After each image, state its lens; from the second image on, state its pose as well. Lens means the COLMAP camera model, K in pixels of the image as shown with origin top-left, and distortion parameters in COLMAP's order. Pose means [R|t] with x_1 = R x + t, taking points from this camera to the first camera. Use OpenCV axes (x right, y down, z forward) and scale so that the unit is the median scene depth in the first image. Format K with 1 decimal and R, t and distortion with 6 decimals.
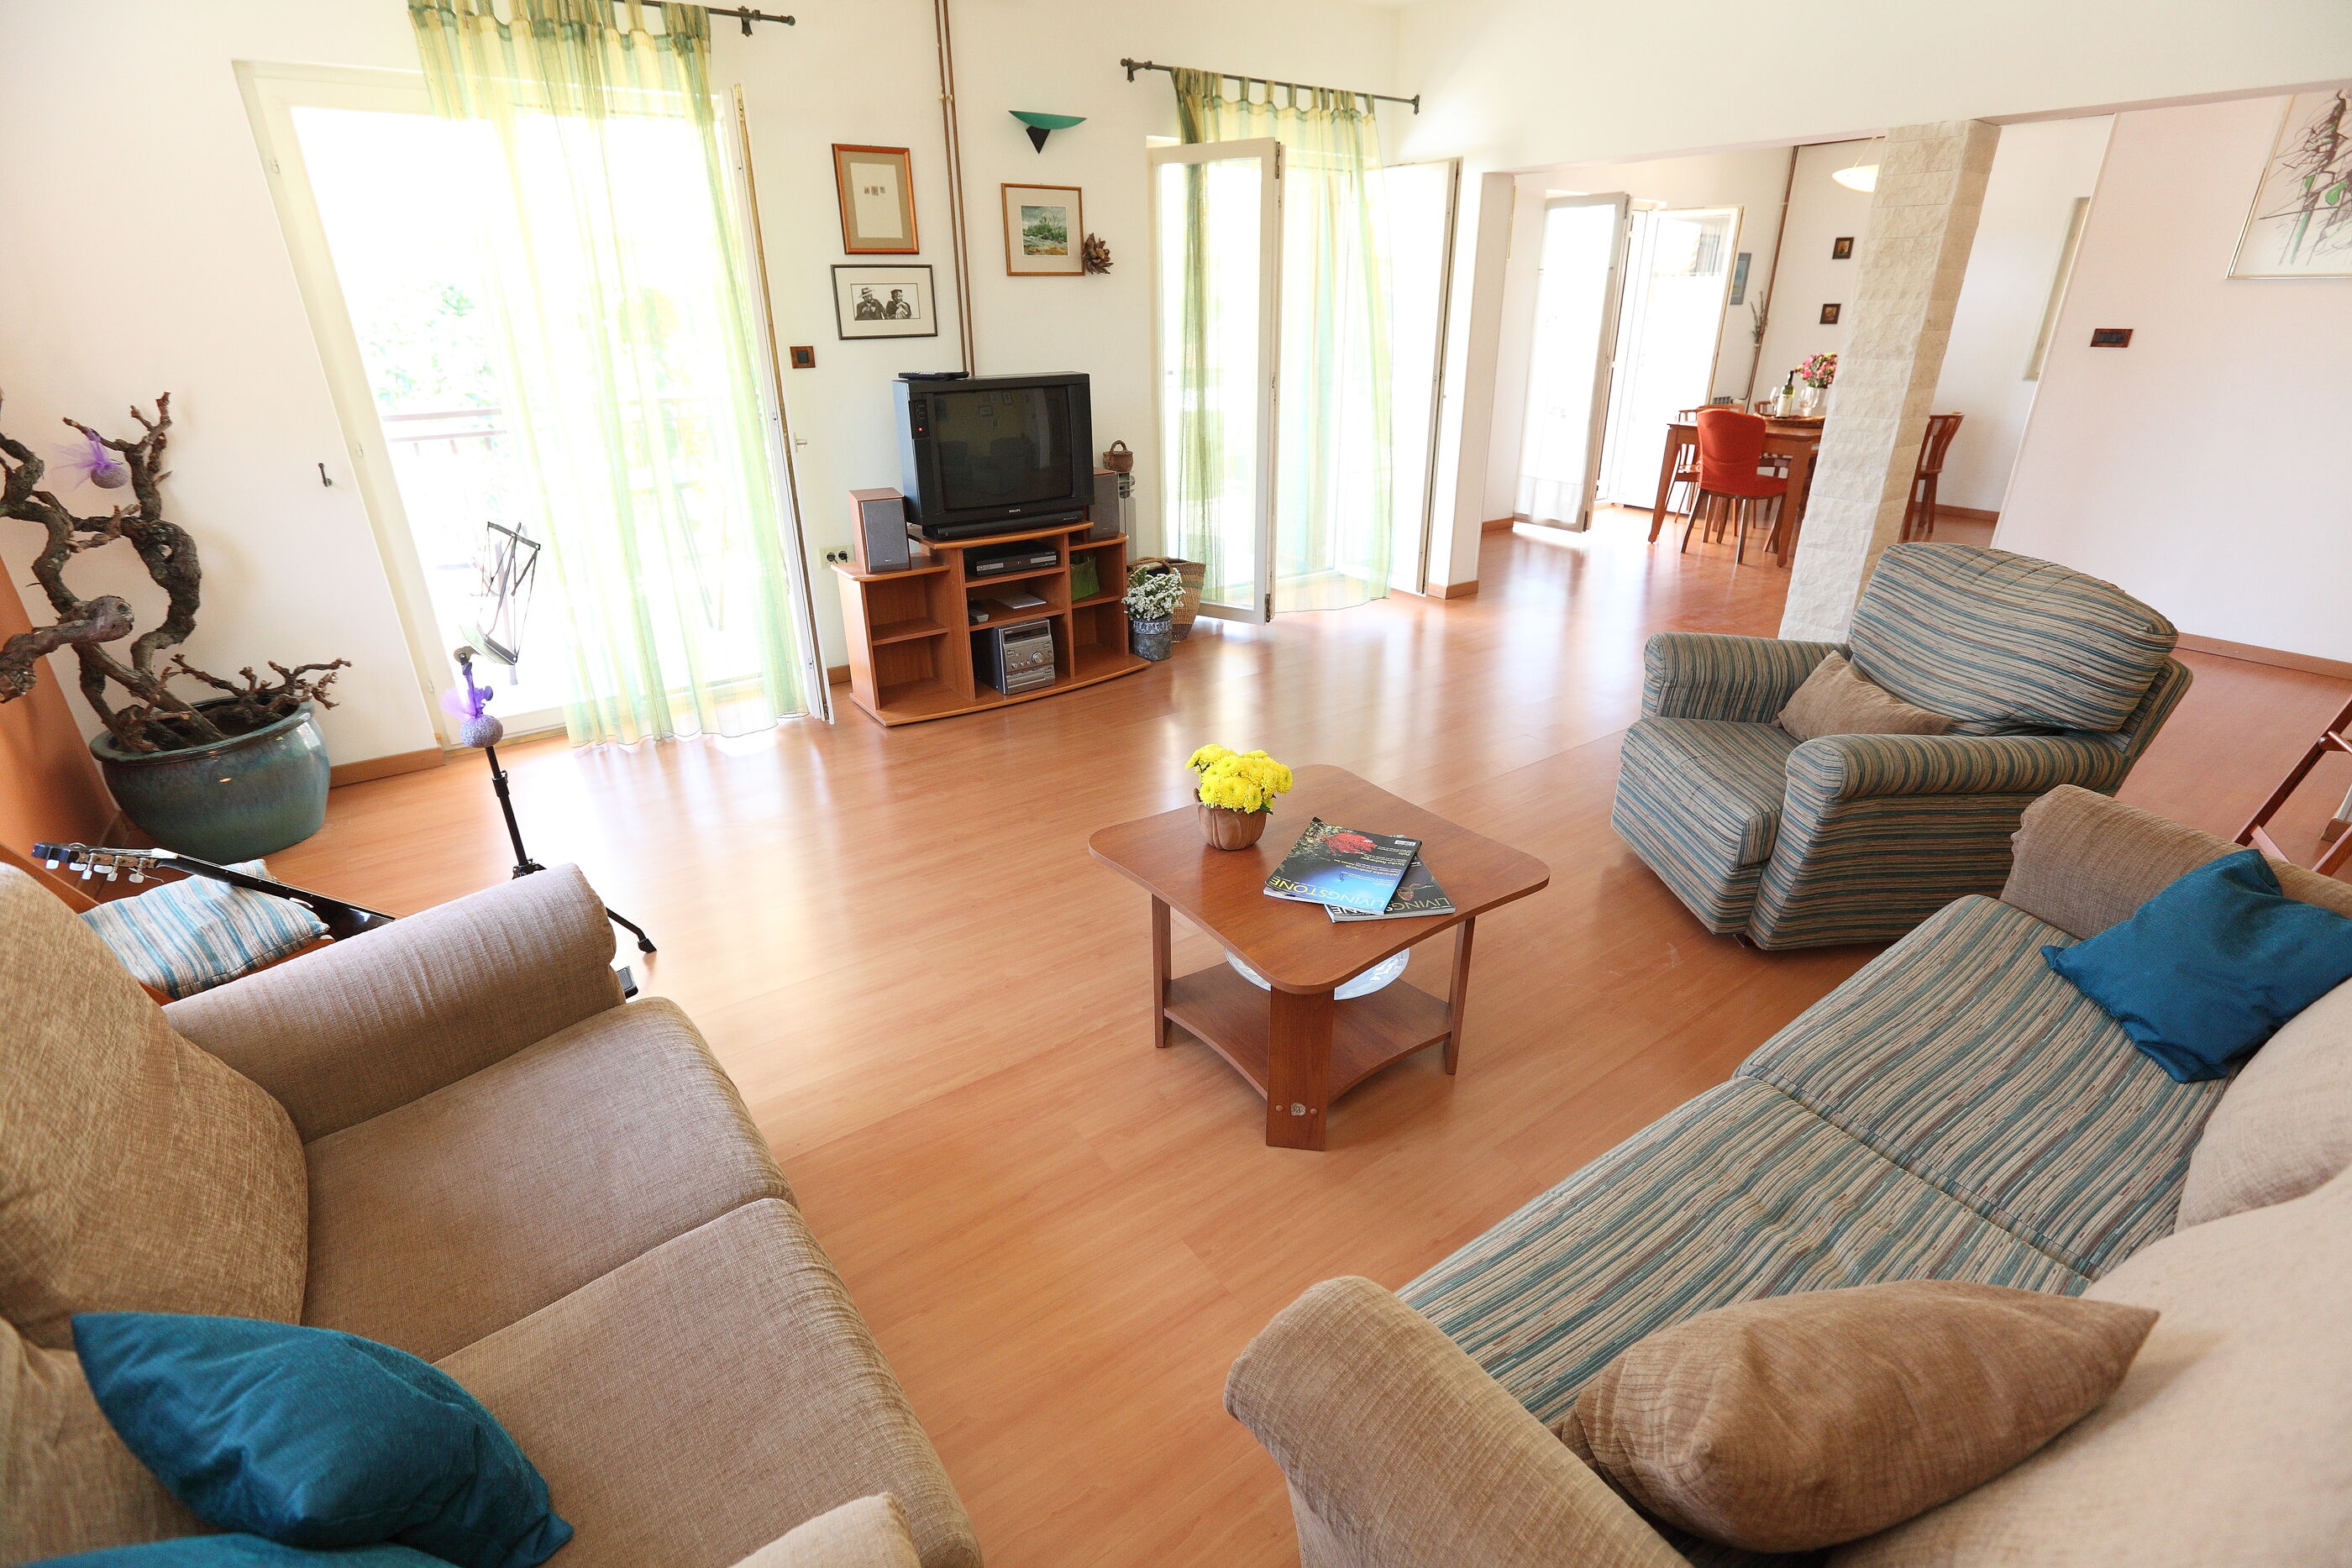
lens RADIAL K [[1090.2, 0, 1200.0], [0, 1090.2, 766.1], [0, 0, 1]] dist [-0.015104, 0.004459]
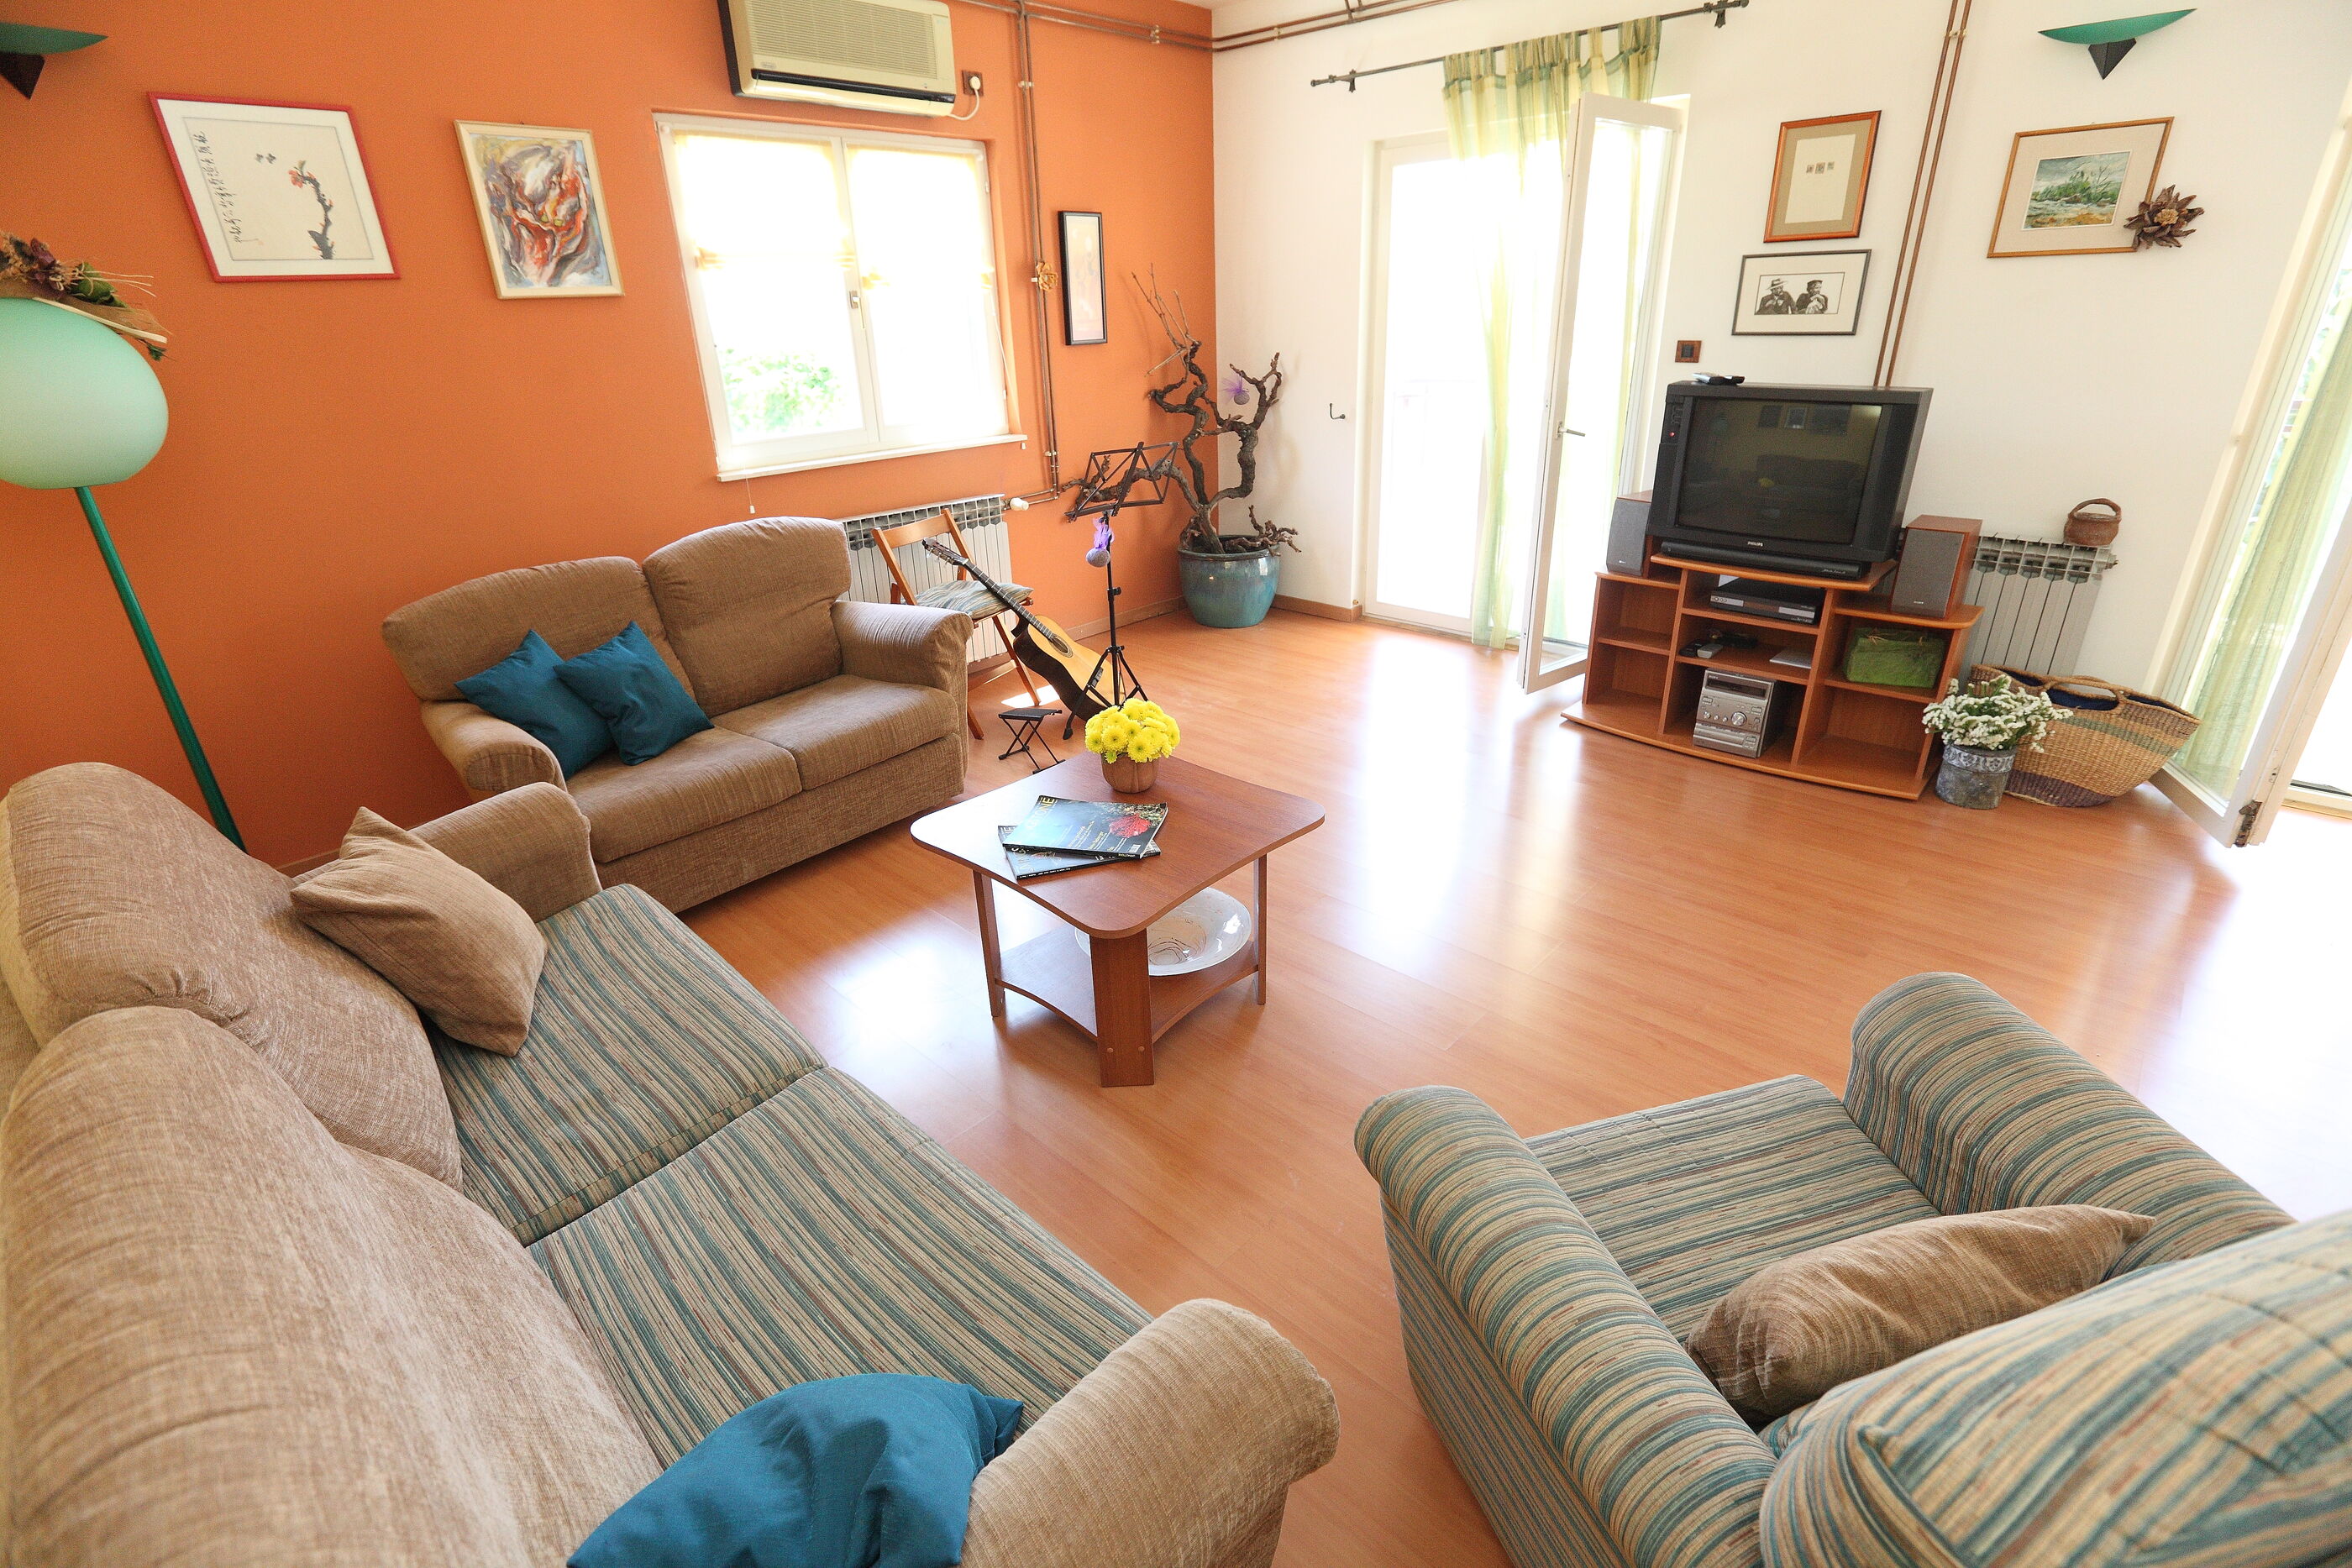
lens RADIAL K [[1090.2, 0, 1197.8], [0, 1090.2, 786.3], [0, 0, 1]] dist [-0.015104, 0.004459]
pose [[0.175622, 0.400957, -0.899105, 0.580111], [-0.367608, 0.873947, 0.317933, -0.173970], [0.913248, 0.274682, 0.300879, 0.389099]]
